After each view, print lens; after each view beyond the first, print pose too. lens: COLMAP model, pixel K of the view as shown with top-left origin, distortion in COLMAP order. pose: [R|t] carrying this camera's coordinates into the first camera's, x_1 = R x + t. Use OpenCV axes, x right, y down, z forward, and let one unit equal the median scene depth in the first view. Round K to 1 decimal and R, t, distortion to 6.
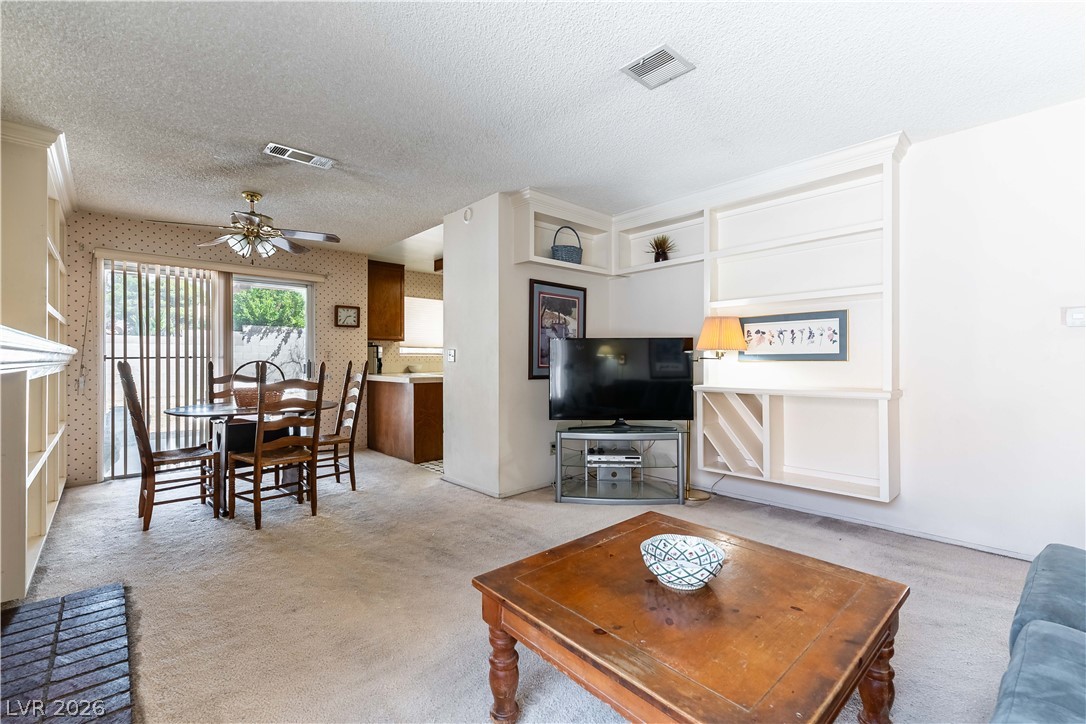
lens RADIAL K [[476.7, 0, 539.7], [0, 476.7, 360.5], [0, 0, 1]] dist [0.002794, -0.000013]
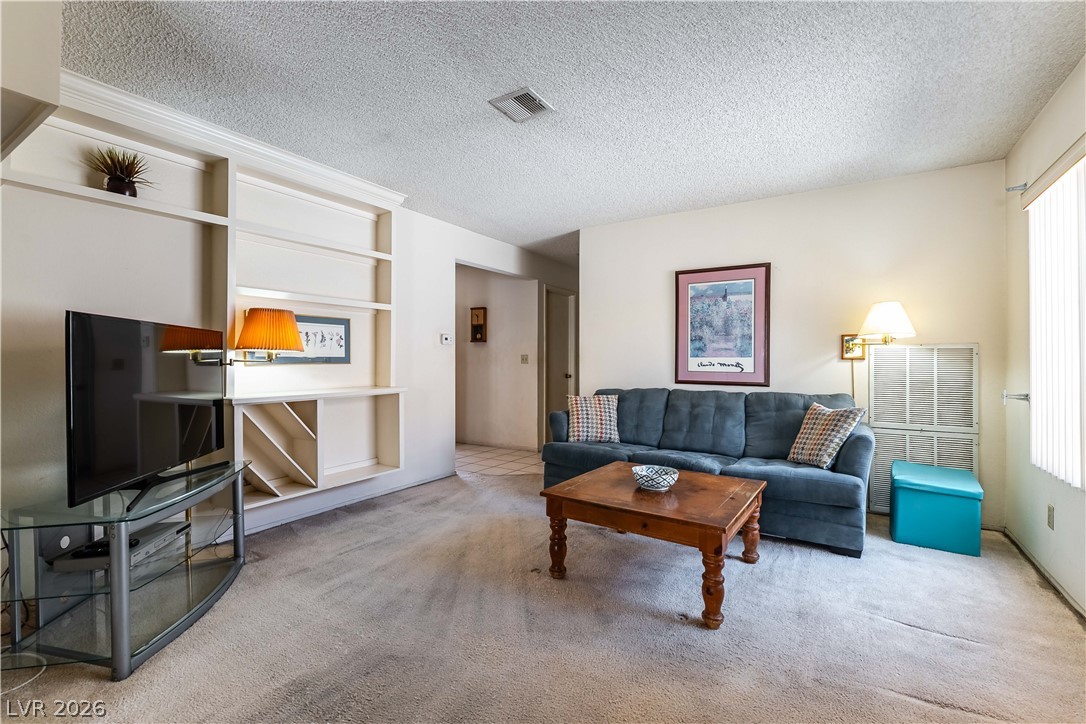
lens RADIAL K [[476.7, 0, 548.8], [0, 476.7, 361.4], [0, 0, 1]] dist [0.002794, -0.000013]
pose [[-0.263606, -0.004340, 0.964621, -0.553199], [-0.003832, 0.999987, 0.003452, -0.009765], [-0.964623, -0.002787, -0.263619, 0.800952]]
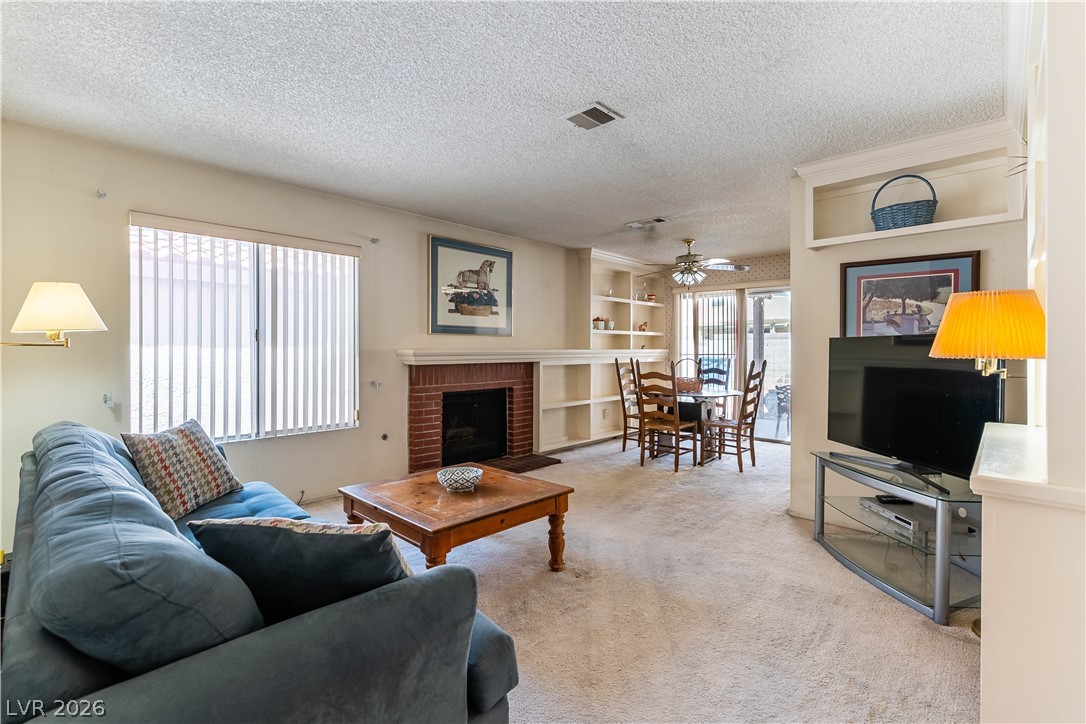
lens RADIAL K [[476.7, 0, 534.2], [0, 476.7, 357.6], [0, 0, 1]] dist [0.002794, -0.000013]
pose [[0.069888, 0.020285, -0.997349, 0.896235], [0.000089, 0.999793, 0.020341, -0.034621], [0.997555, -0.001511, 0.069871, 0.505460]]
